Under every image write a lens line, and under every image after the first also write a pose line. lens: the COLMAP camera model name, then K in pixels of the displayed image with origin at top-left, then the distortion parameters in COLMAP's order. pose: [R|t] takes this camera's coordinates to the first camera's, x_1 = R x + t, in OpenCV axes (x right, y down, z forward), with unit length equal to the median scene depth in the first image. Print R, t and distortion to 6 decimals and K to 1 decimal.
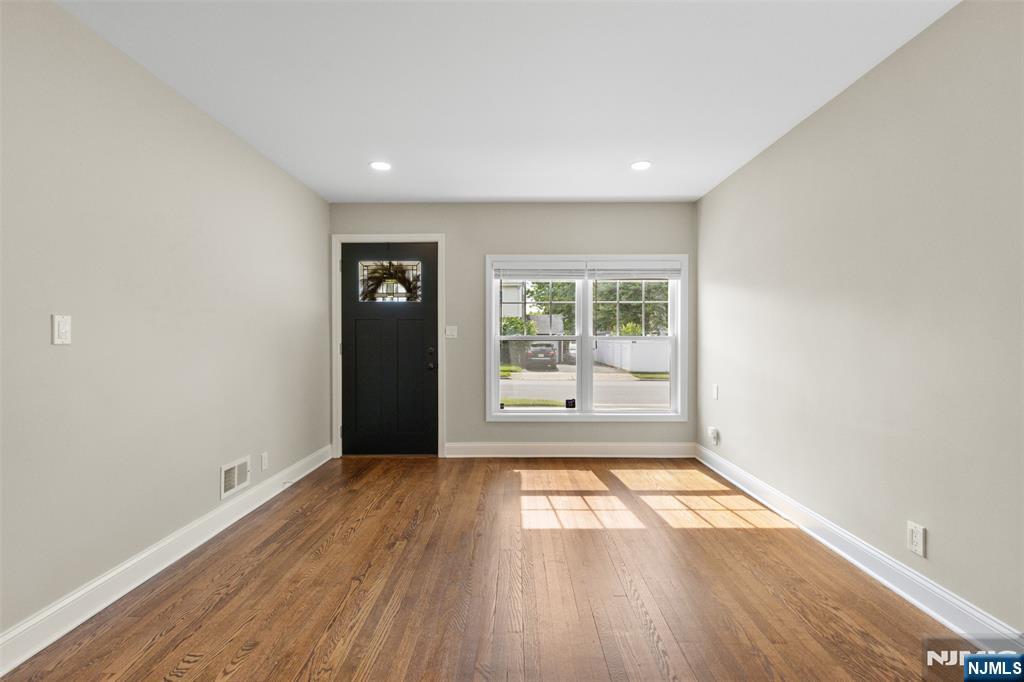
lens RADIAL K [[463.3, 0, 512.4], [0, 463.3, 338.6], [0, 0, 1]] dist [0.012544, -0.002676]
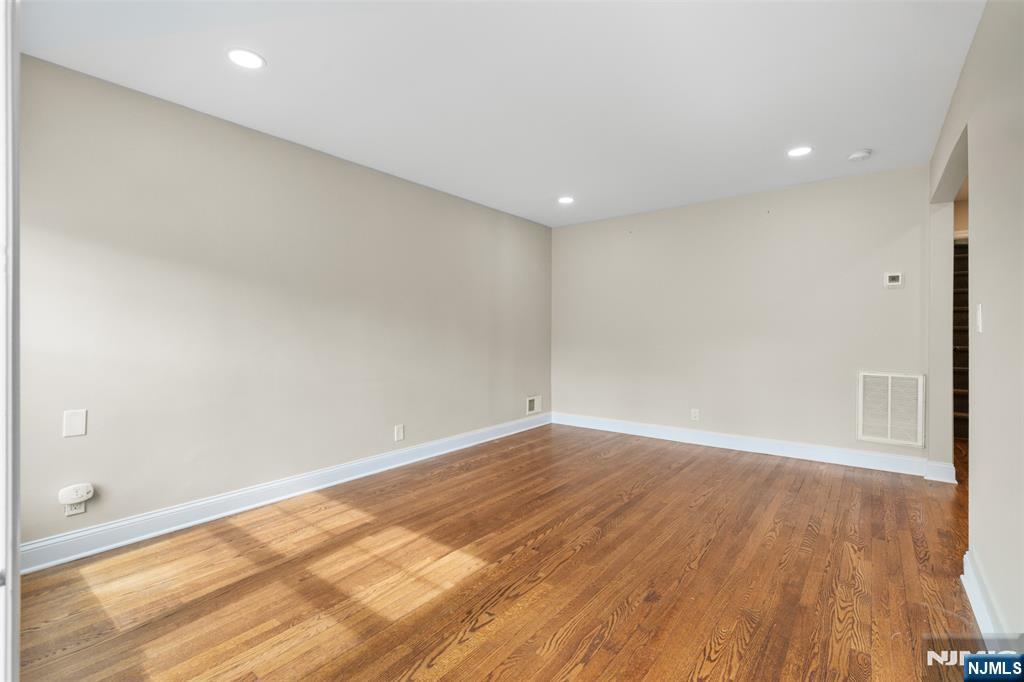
lens RADIAL K [[463.3, 0, 512.0], [0, 463.3, 337.7], [0, 0, 1]] dist [0.012544, -0.002676]
pose [[-0.794731, -0.001560, 0.606960, -0.500197], [0.005884, 0.999930, 0.010273, 0.004013], [-0.606933, 0.011735, -0.794666, 1.601781]]
